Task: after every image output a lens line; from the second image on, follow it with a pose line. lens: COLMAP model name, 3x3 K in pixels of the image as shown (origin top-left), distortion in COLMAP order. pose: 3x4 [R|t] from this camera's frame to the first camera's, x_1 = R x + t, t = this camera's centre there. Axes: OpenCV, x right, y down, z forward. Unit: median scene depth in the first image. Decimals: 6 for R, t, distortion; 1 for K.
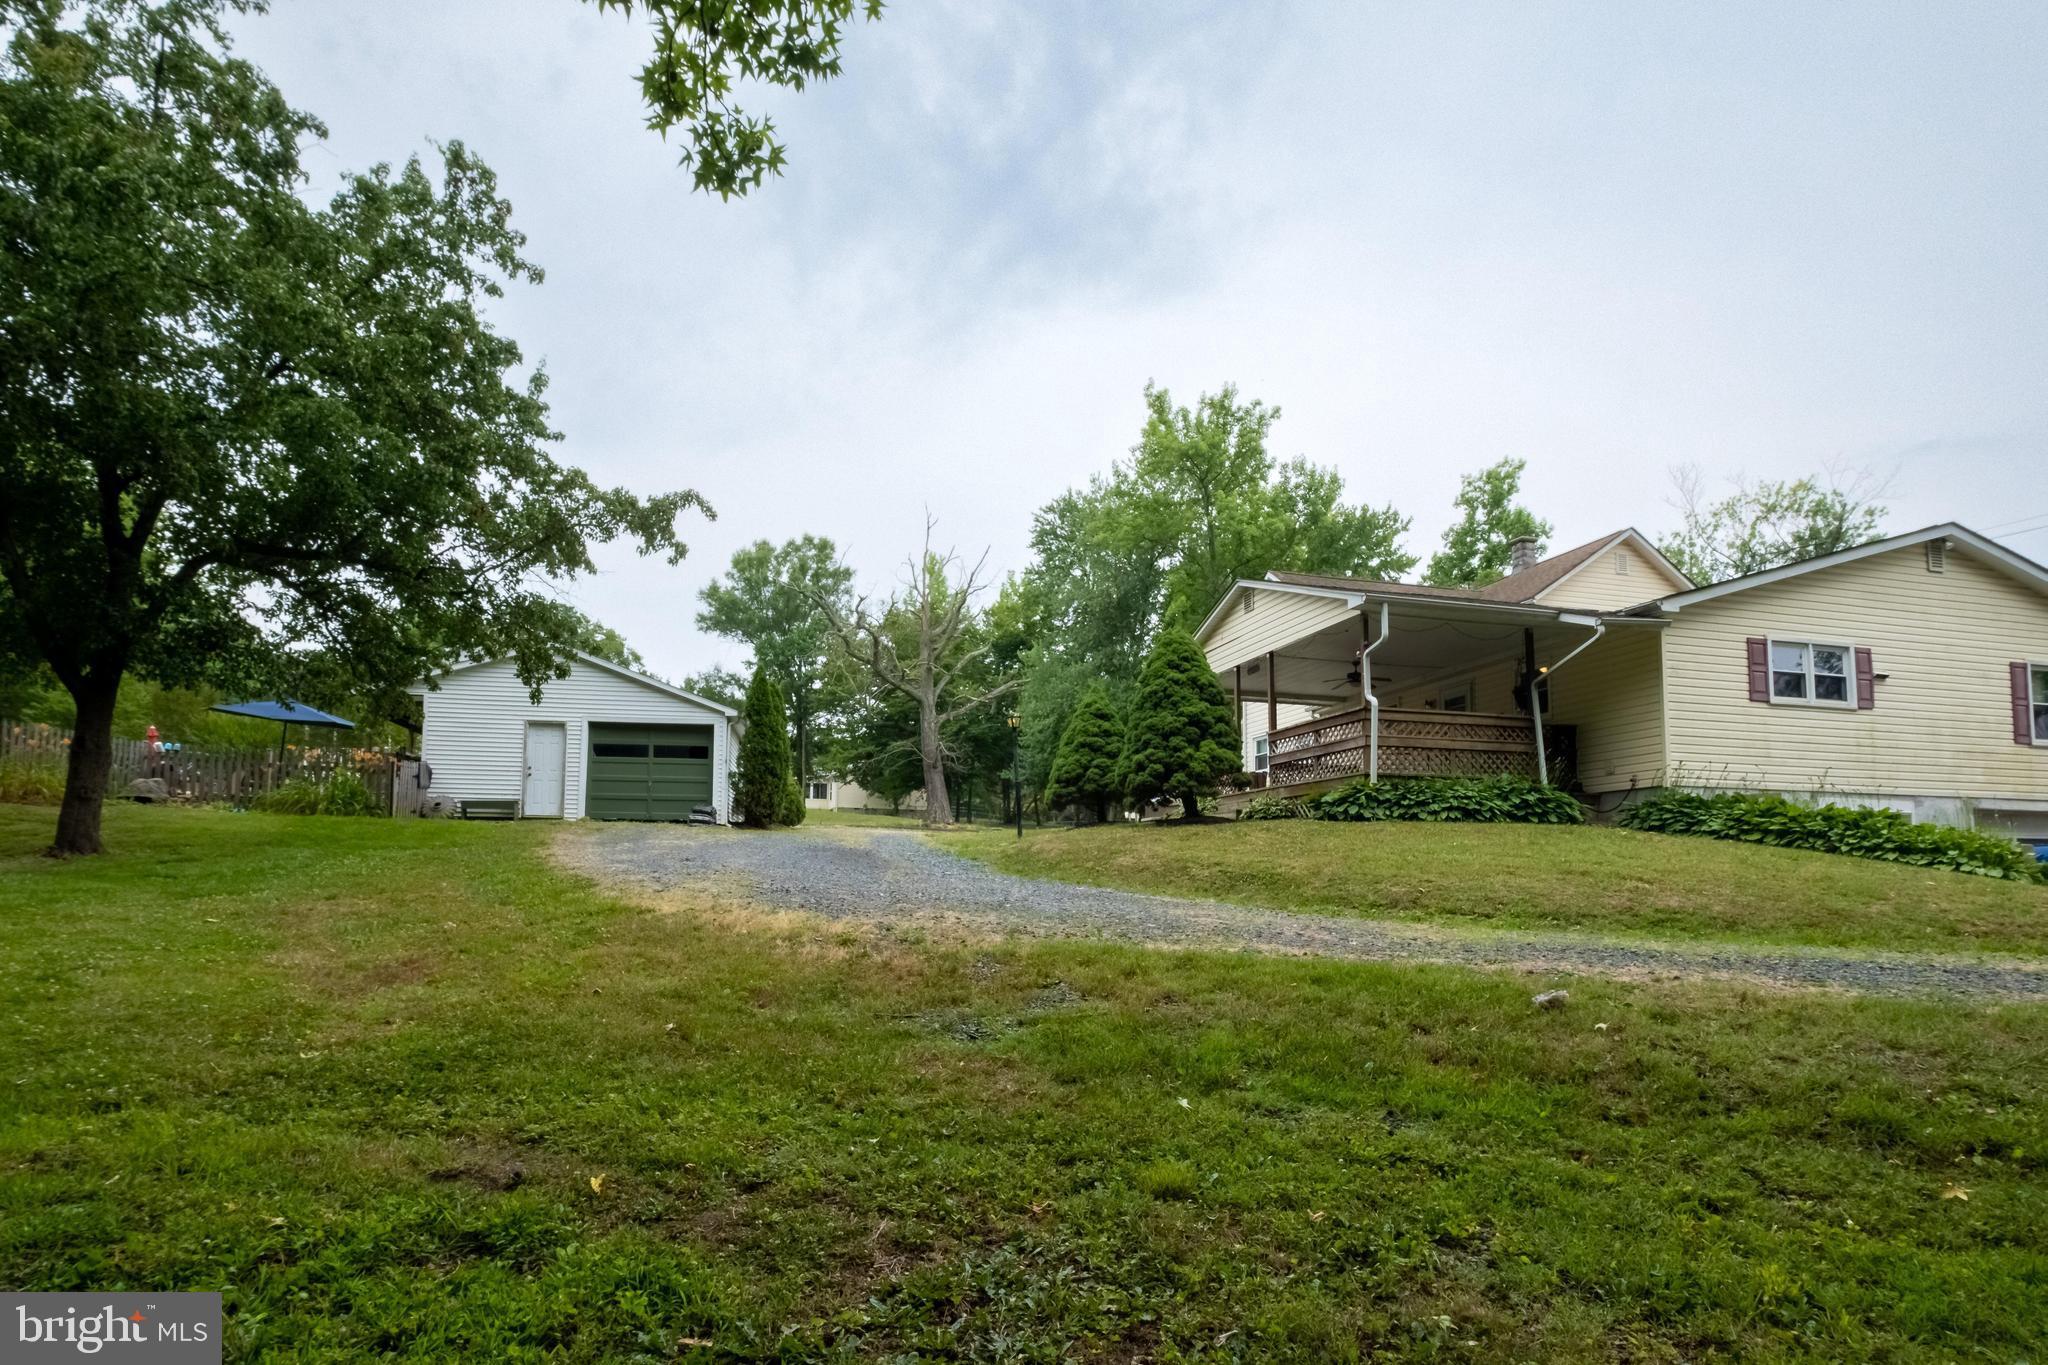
lens RADIAL K [[1056.3, 0, 1026.5], [0, 1056.3, 808.9], [0, 0, 1]] dist [-0.003921, -0.000424]
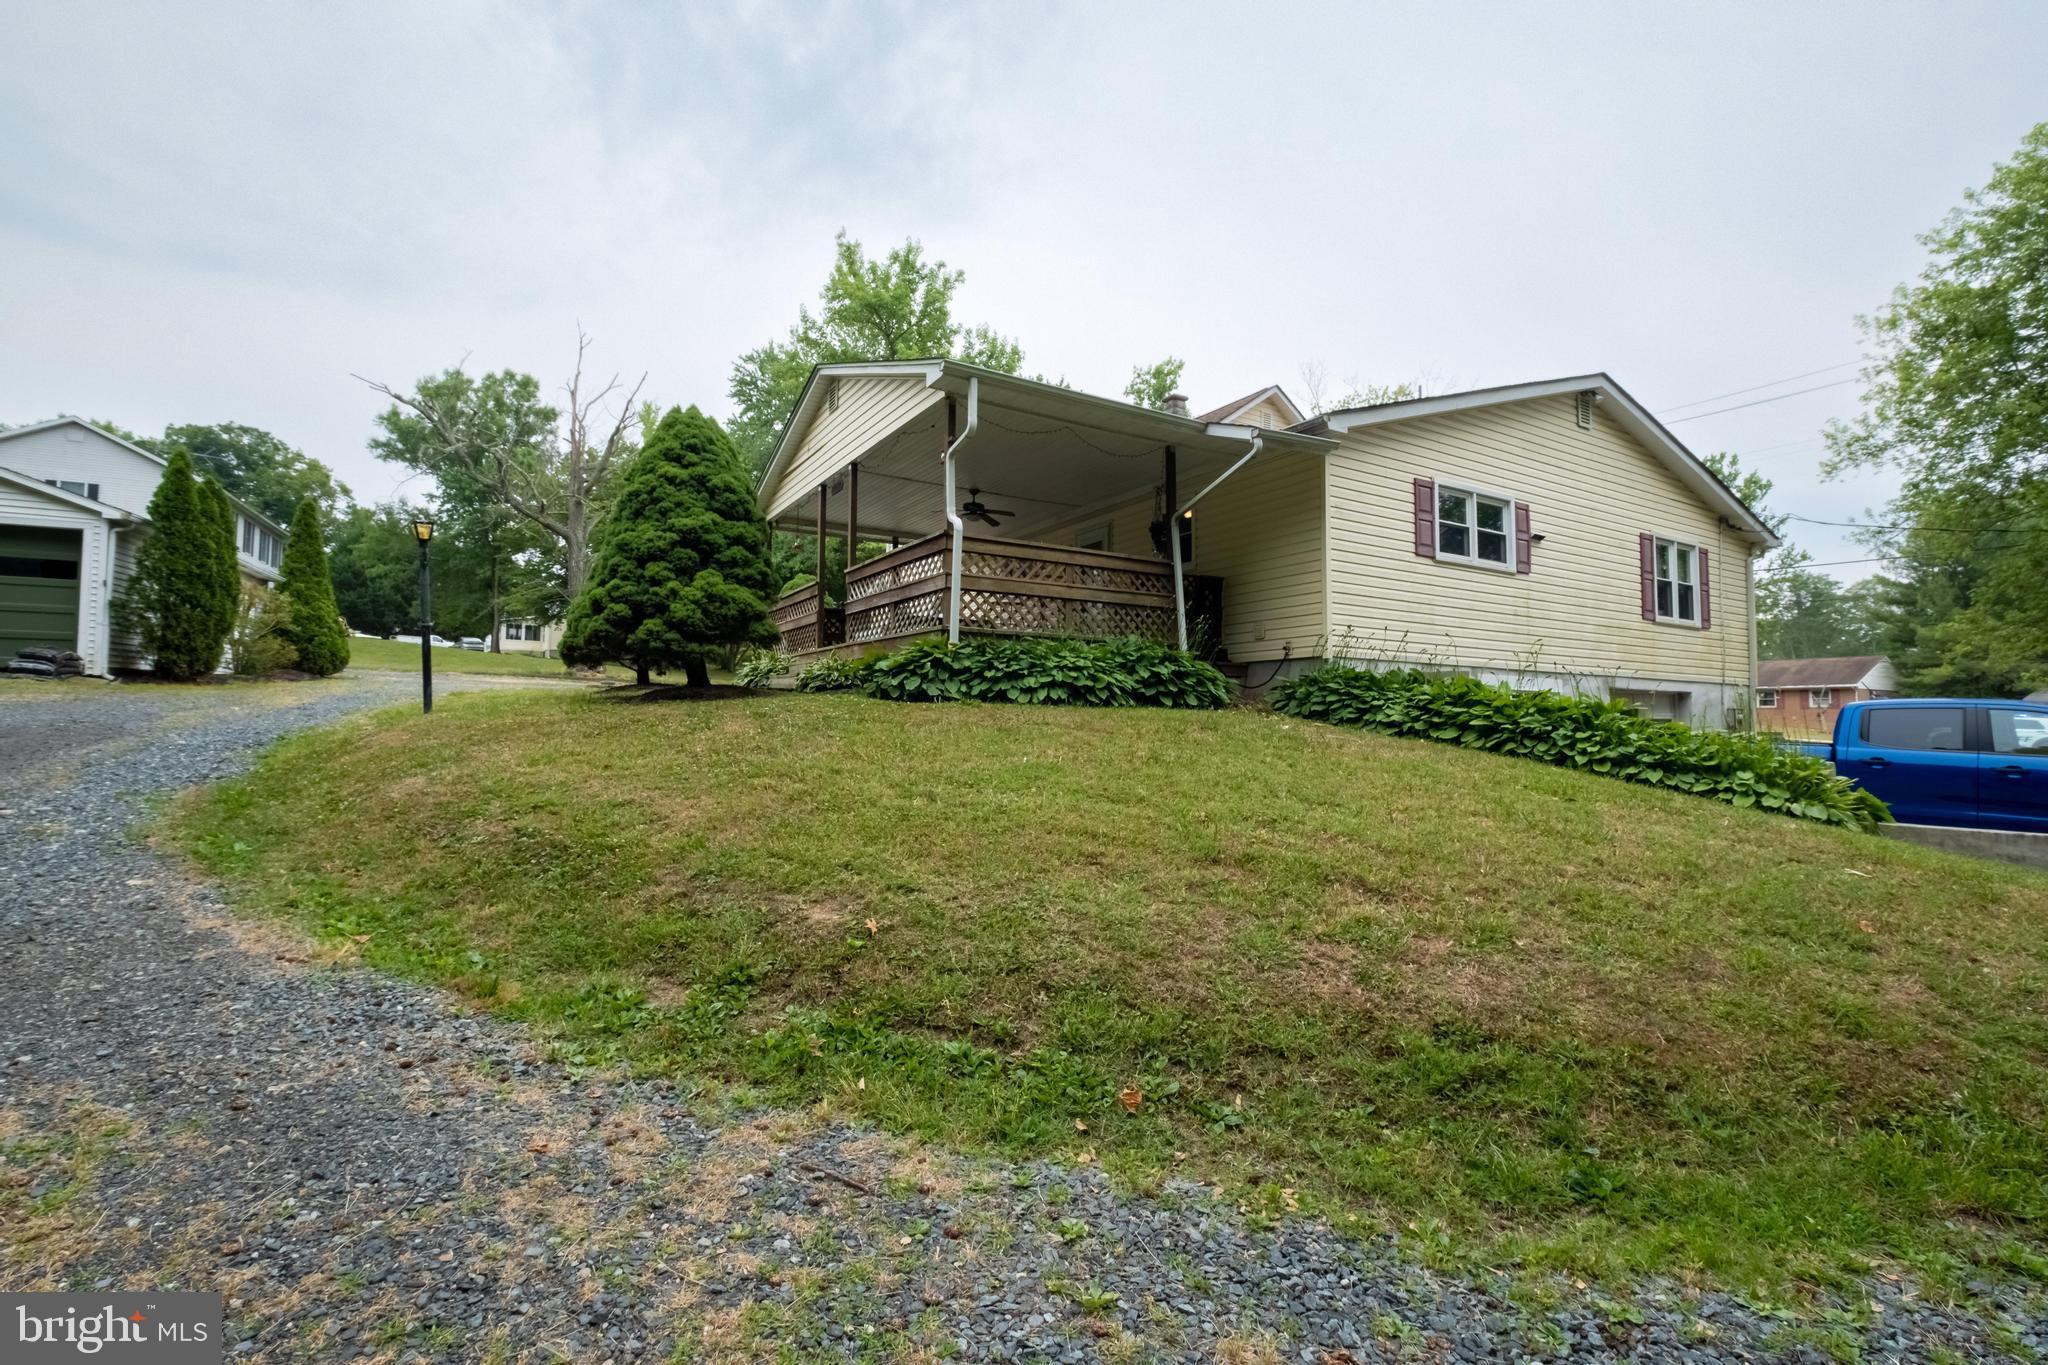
lens RADIAL K [[899.9, 0, 1025.6], [0, 899.9, 676.9], [0, 0, 1]] dist [-0.004080, -0.000150]
pose [[0.962509, 0.016916, 0.270723, 0.209554], [-0.022847, 0.999563, 0.018770, -0.014263], [-0.270287, -0.024251, 0.962474, 0.413171]]
